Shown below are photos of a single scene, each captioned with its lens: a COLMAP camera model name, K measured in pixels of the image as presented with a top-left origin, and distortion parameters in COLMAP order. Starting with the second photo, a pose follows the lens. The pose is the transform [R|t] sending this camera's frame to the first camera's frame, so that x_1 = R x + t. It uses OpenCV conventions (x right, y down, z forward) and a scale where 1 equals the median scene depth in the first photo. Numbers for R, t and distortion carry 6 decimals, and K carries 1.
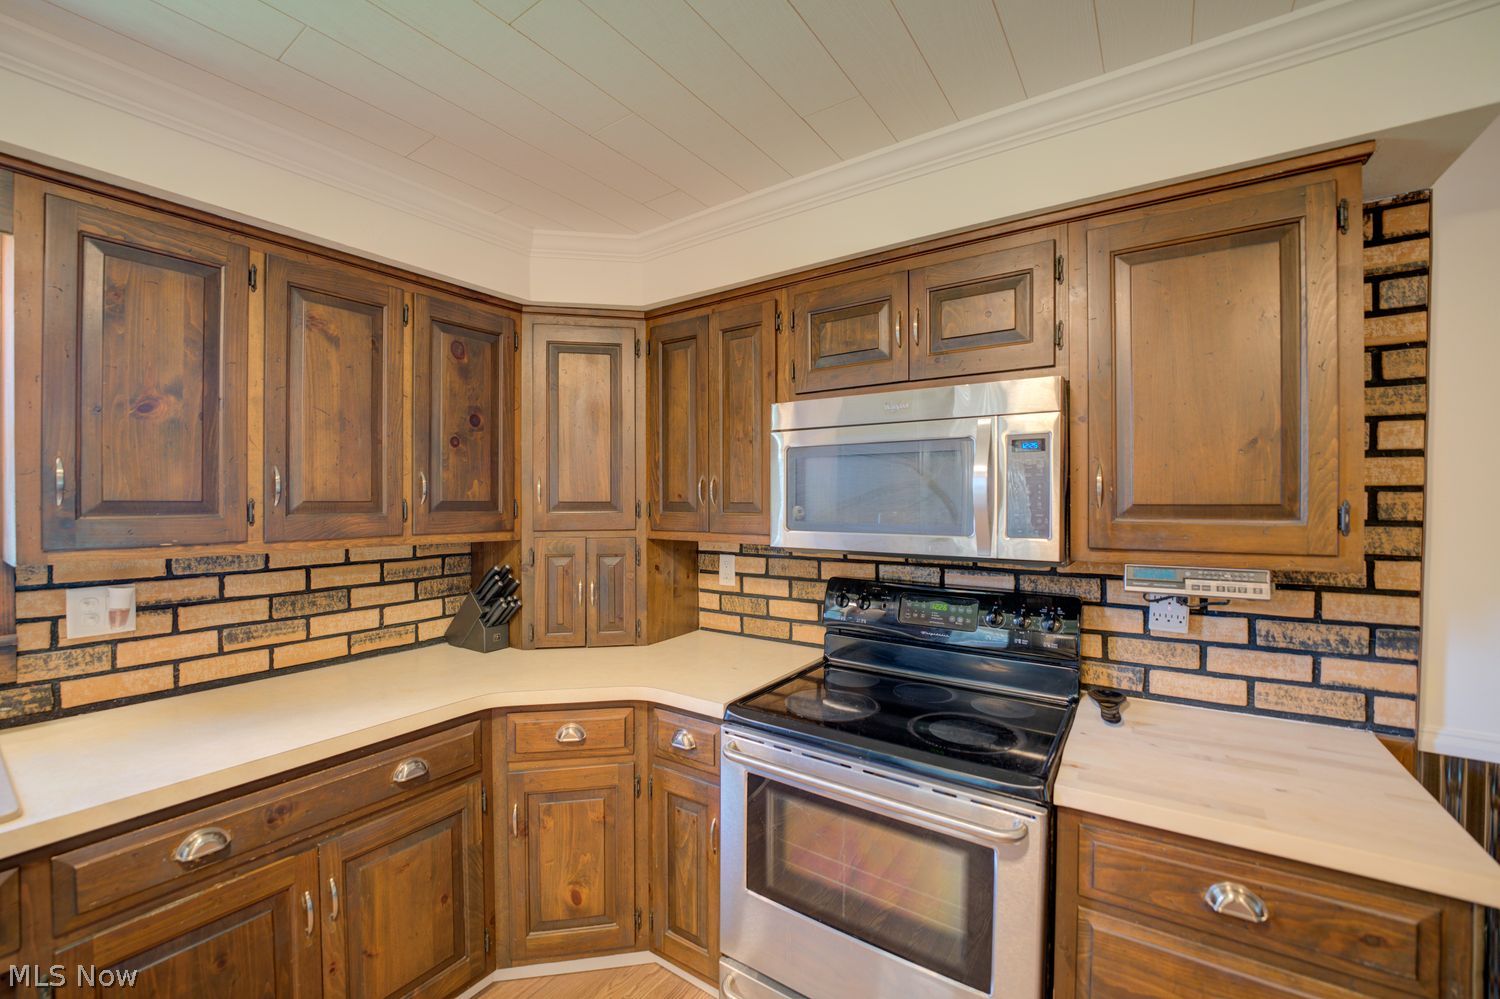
lens RADIAL K [[601.0, 0, 740.6], [0, 601.0, 501.3], [0, 0, 1]] dist [-0.028366, 0.003050]
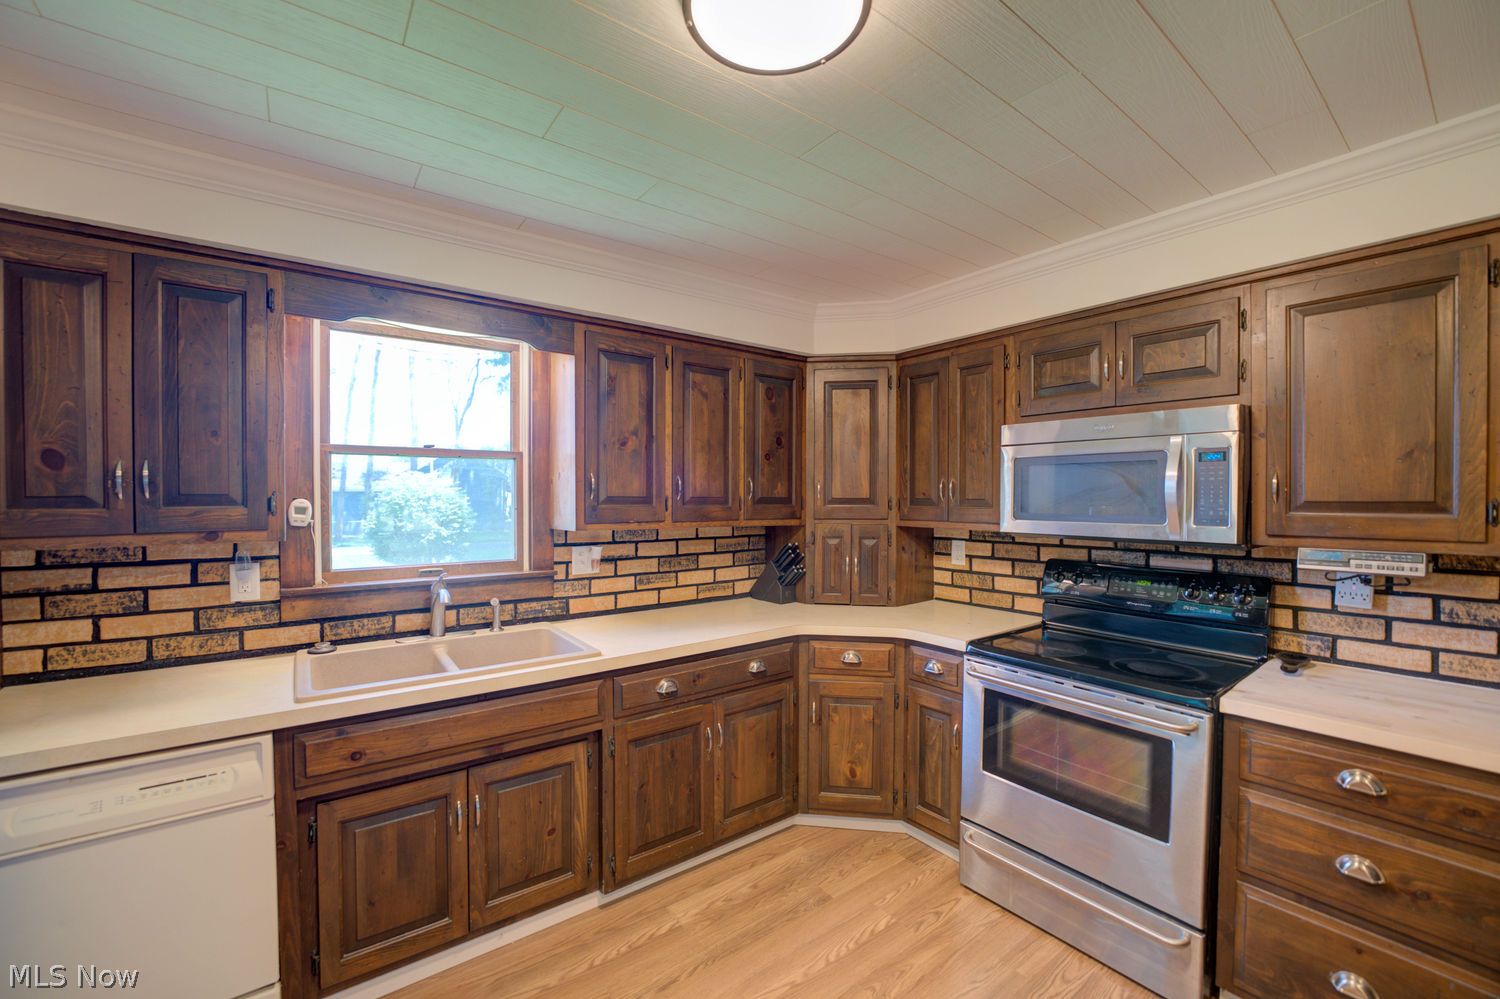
lens RADIAL K [[601.0, 0, 748.3], [0, 601.0, 503.1], [0, 0, 1]] dist [-0.028366, 0.003050]
pose [[0.951327, 0.005882, -0.308126, -0.081938], [-0.003481, 0.999959, 0.008341, 0.002296], [0.308162, -0.006863, 0.951309, -0.492046]]
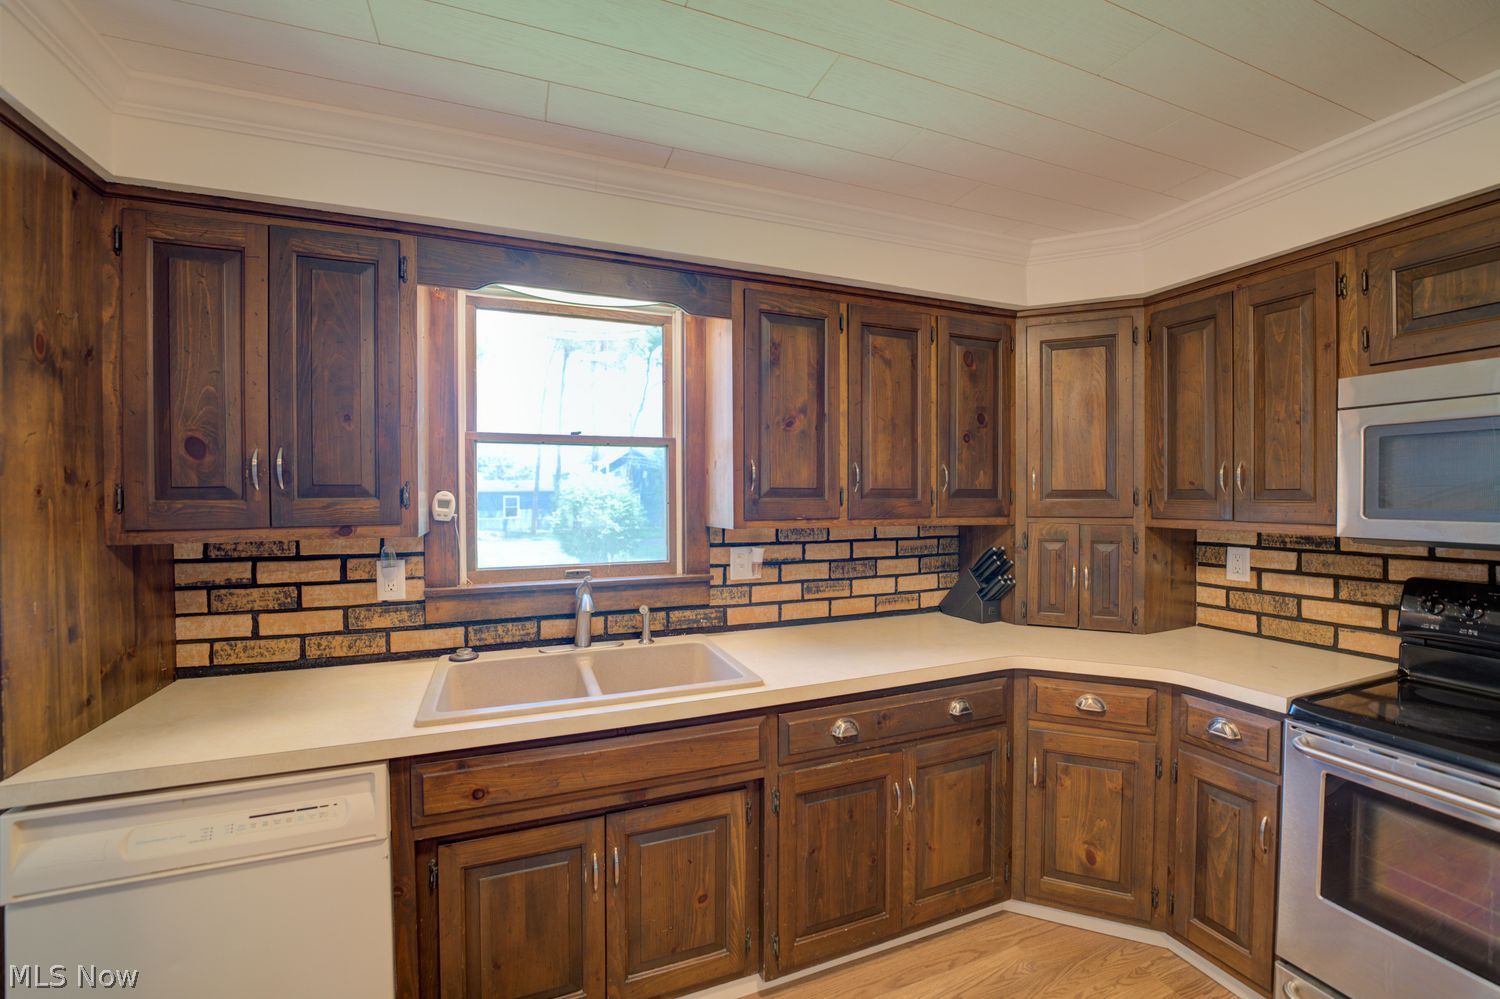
lens RADIAL K [[601.0, 0, 747.7], [0, 601.0, 500.3], [0, 0, 1]] dist [-0.028366, 0.003050]
pose [[0.837278, 0.003790, -0.546765, -0.233717], [-0.000388, 0.999980, 0.006336, 0.016952], [0.546778, -0.005093, 0.837262, -0.249320]]
